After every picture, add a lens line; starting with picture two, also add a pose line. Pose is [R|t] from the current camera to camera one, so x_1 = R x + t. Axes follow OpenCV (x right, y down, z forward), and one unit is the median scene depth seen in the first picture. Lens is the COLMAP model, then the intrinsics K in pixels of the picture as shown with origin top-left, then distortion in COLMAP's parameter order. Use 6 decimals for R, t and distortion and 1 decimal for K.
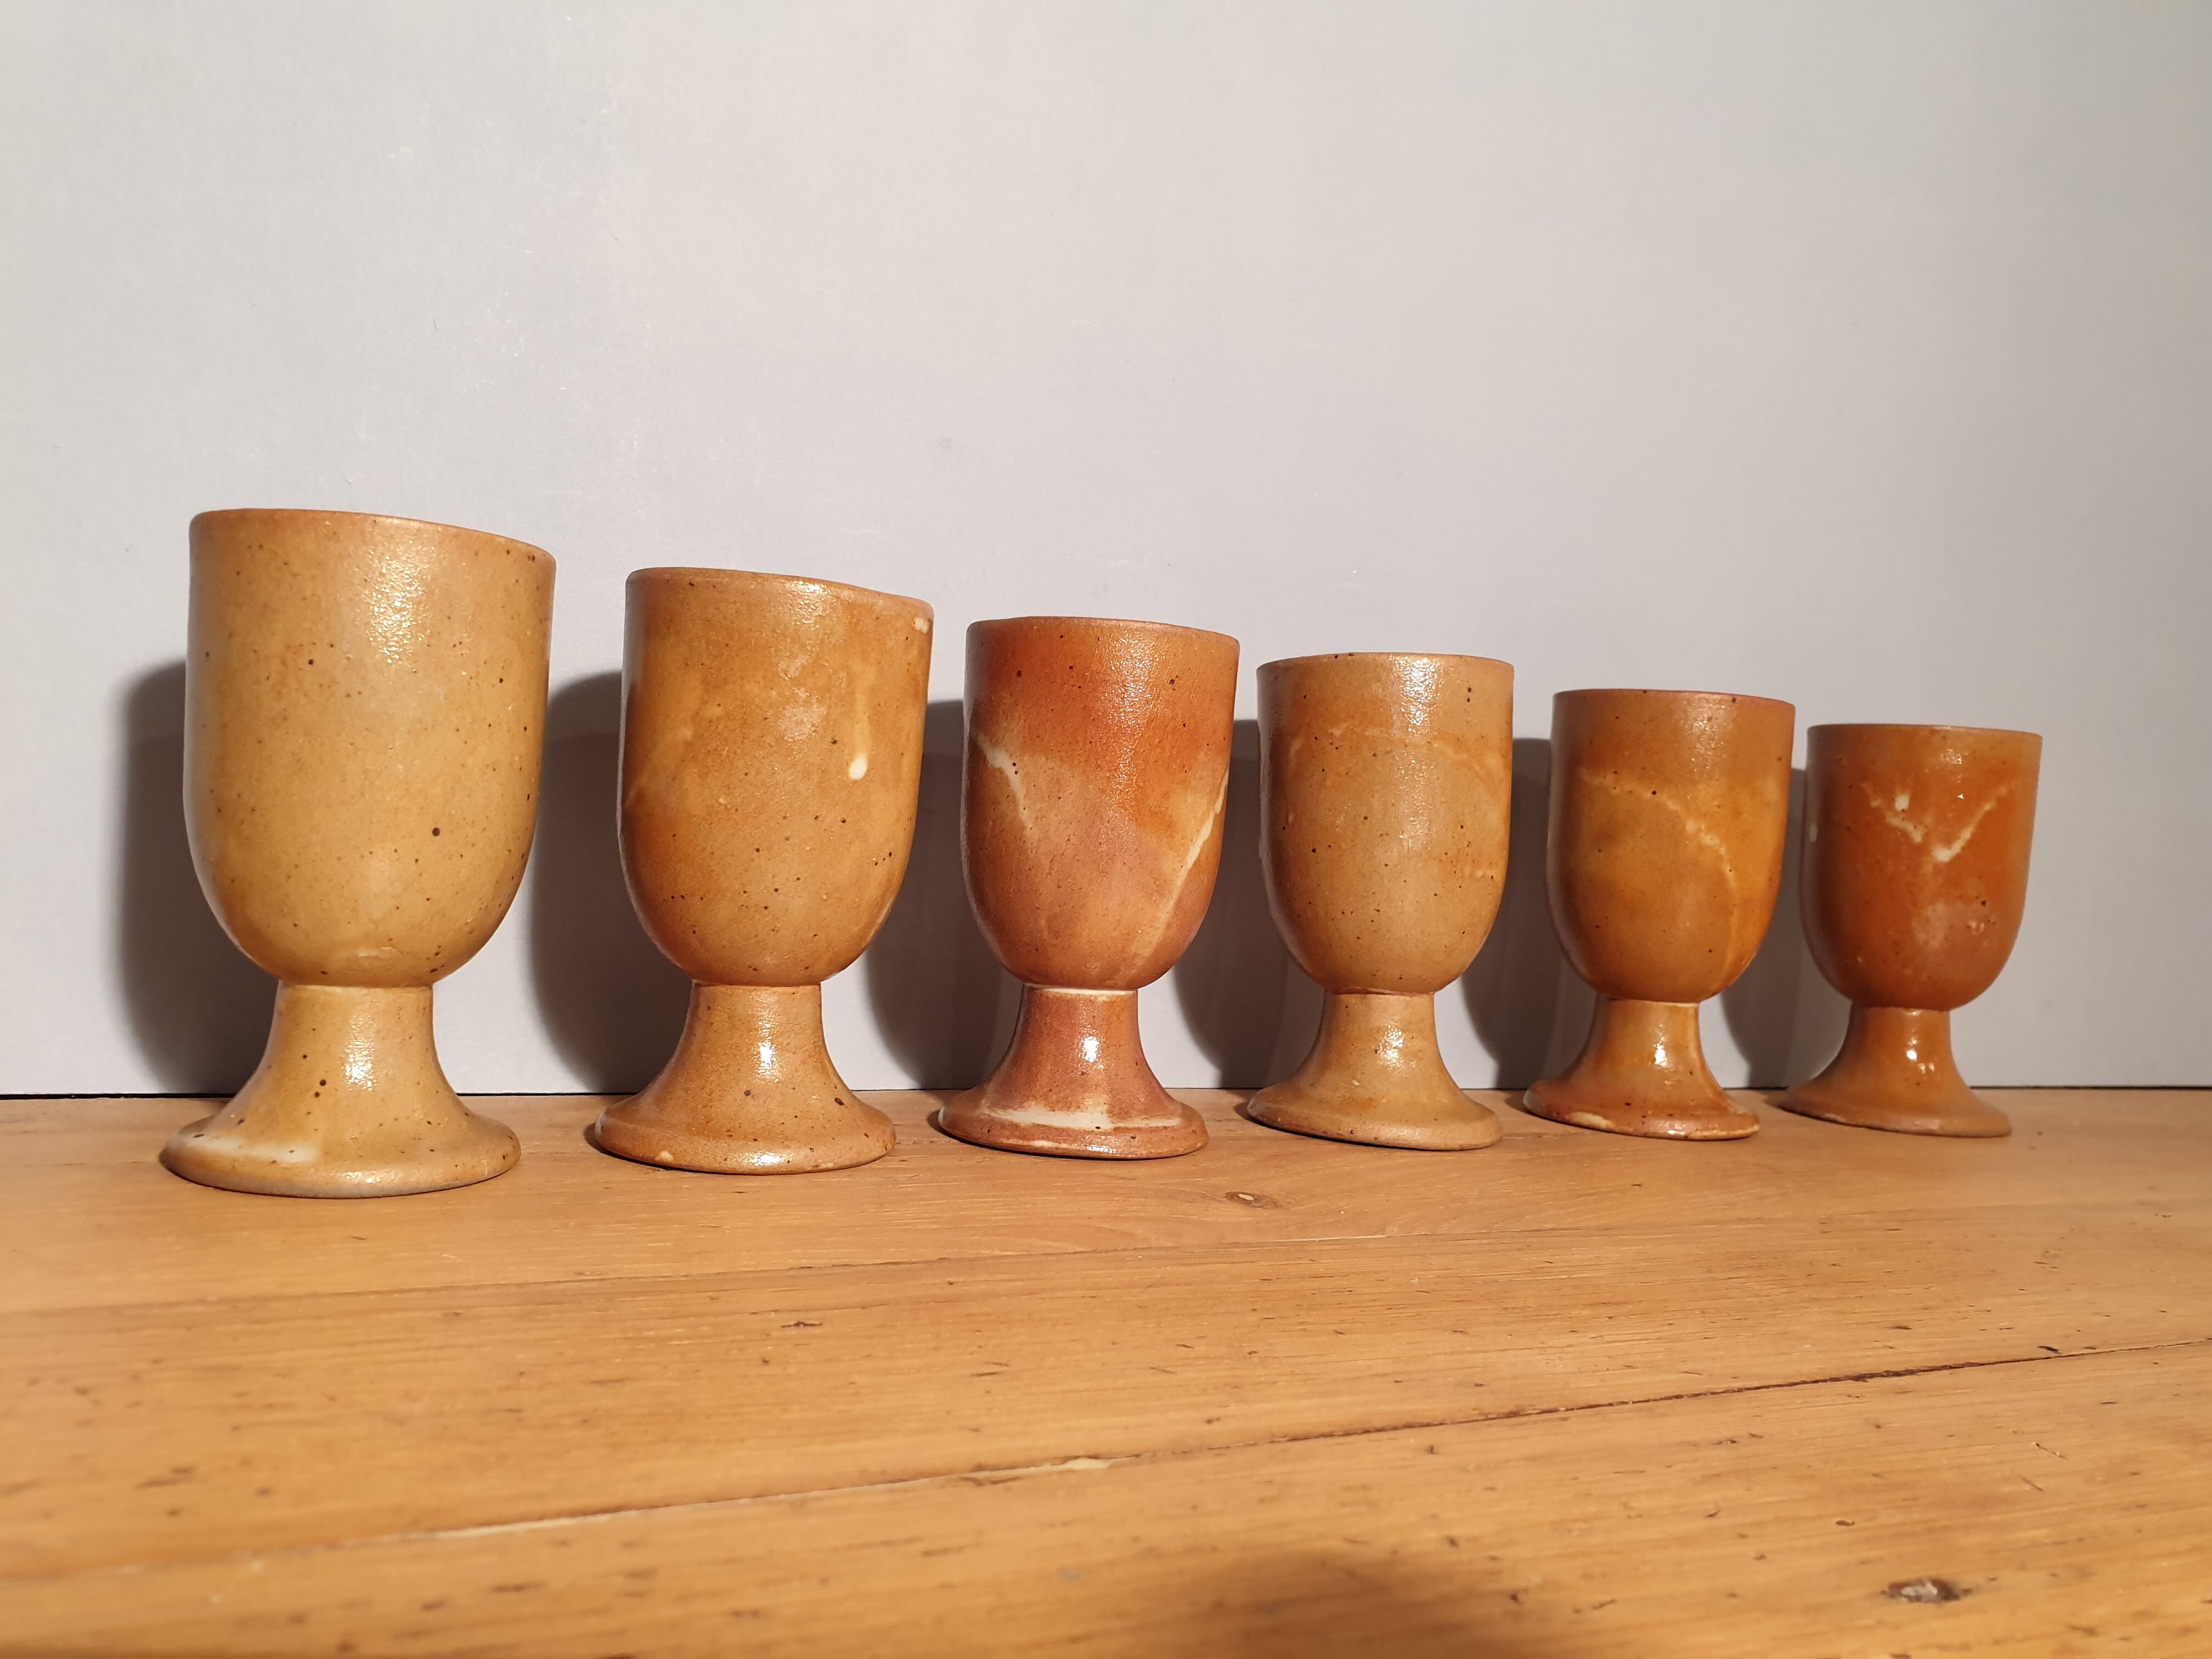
lens RADIAL K [[1736.6, 0, 1103.0], [0, 1736.6, 872.7], [0, 0, 1]] dist [0.006344, 0.005268]
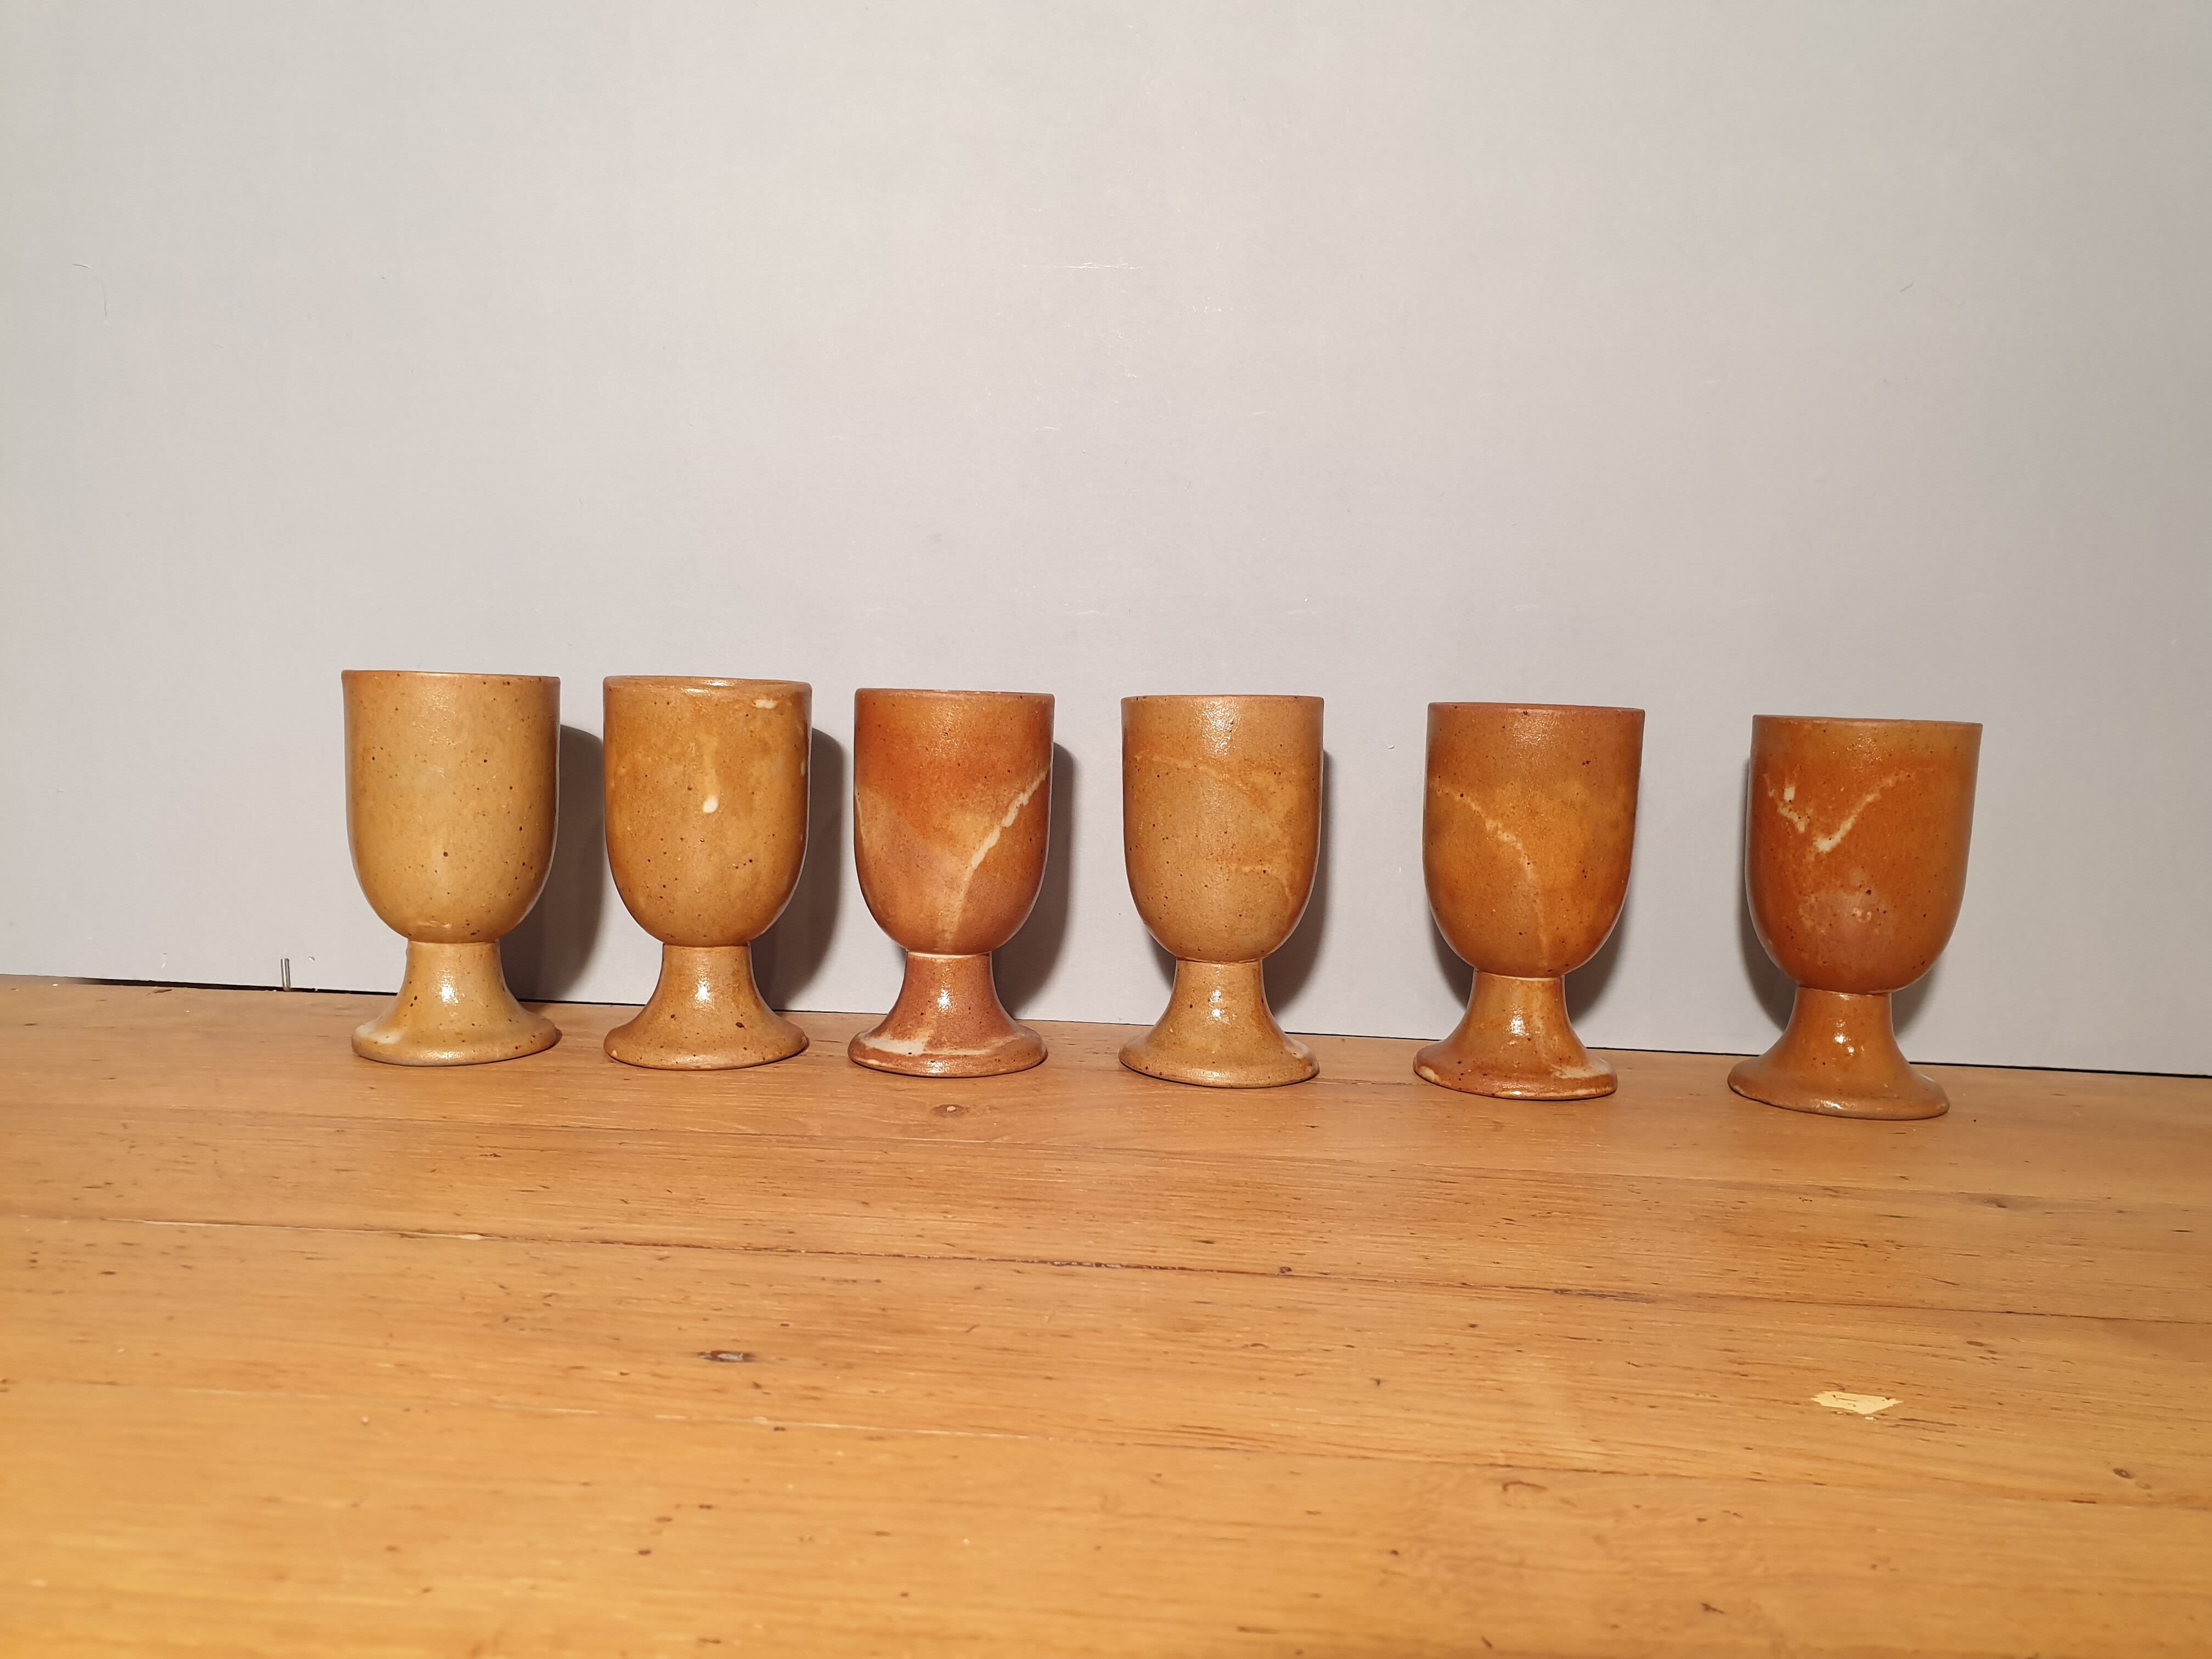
lens RADIAL K [[1698.4, 0, 1102.7], [0, 1698.4, 902.5], [0, 0, 1]] dist [0.087853, -0.185653]
pose [[0.876070, 0.022422, -0.481661, 0.776698], [0.011678, 0.997639, 0.067683, -0.064610], [0.482042, -0.064919, 0.873740, -0.116384]]
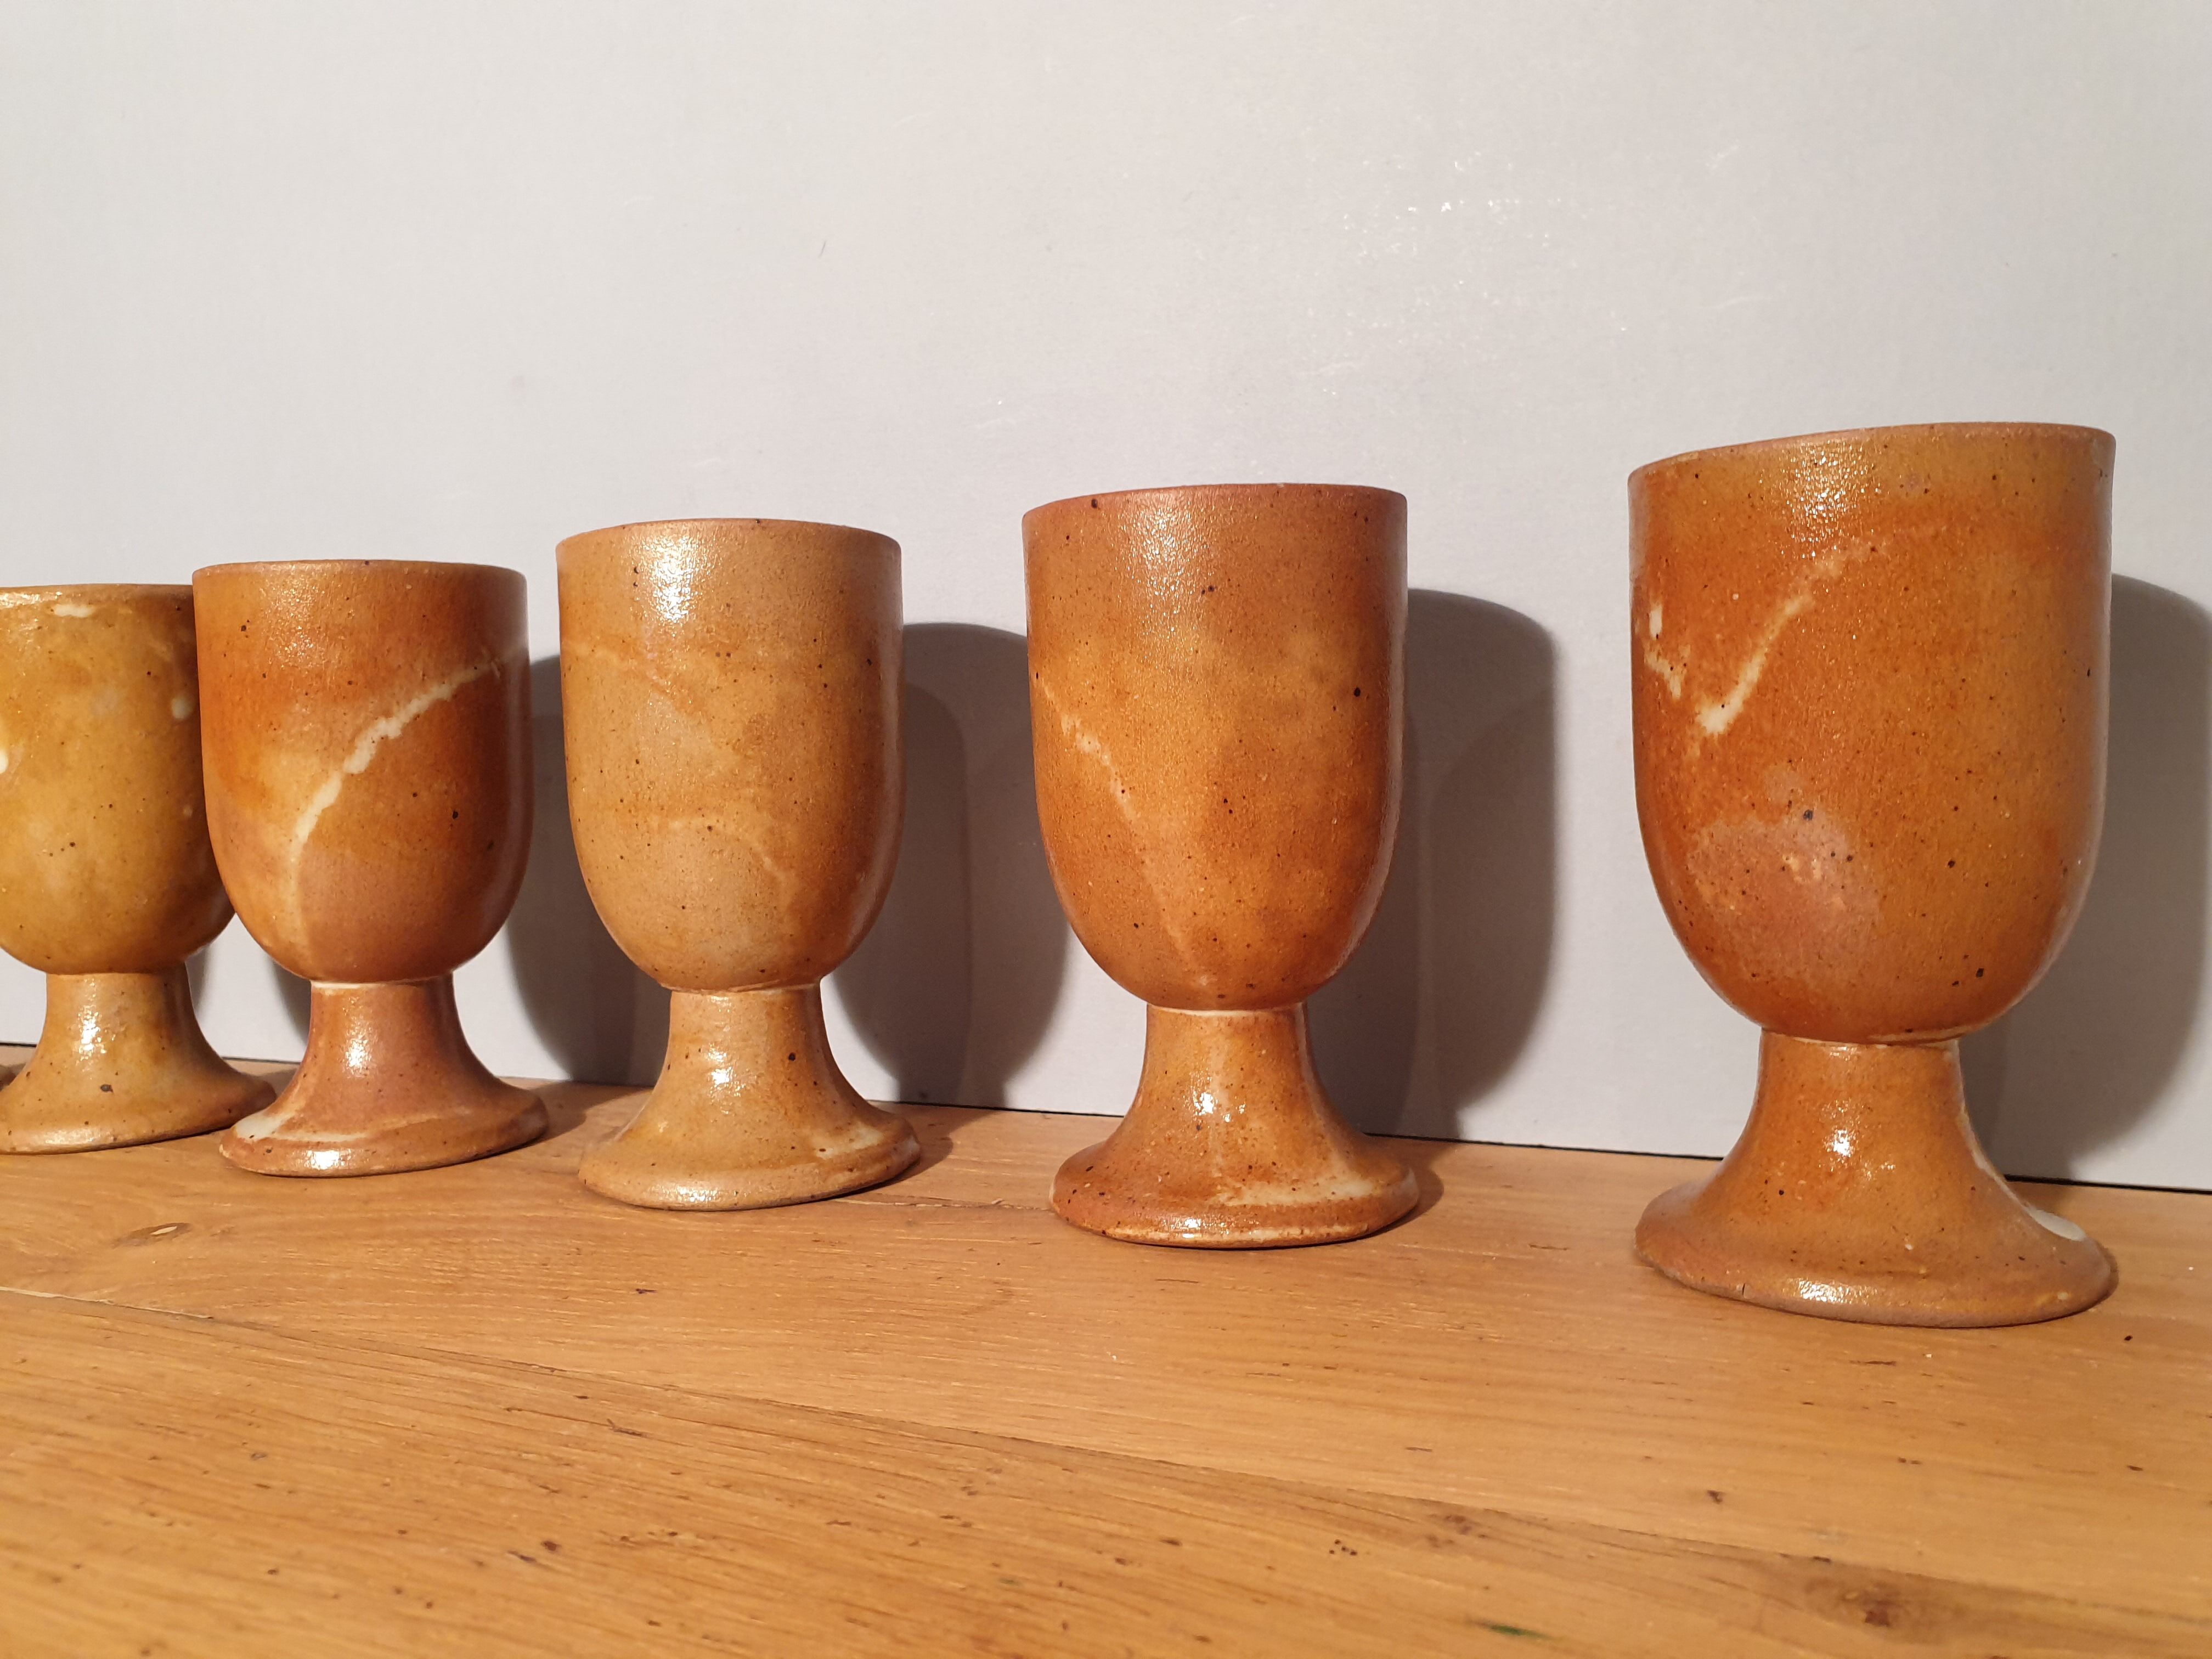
lens RADIAL K [[1734.2, 0, 1113.4], [0, 1734.2, 872.7], [0, 0, 1]] dist [0.121662, -0.233415]
pose [[0.661598, -0.028934, -0.749300, 0.952563], [0.047847, 0.998848, 0.003677, 0.028413], [0.748331, -0.038284, 0.662220, 0.722539]]
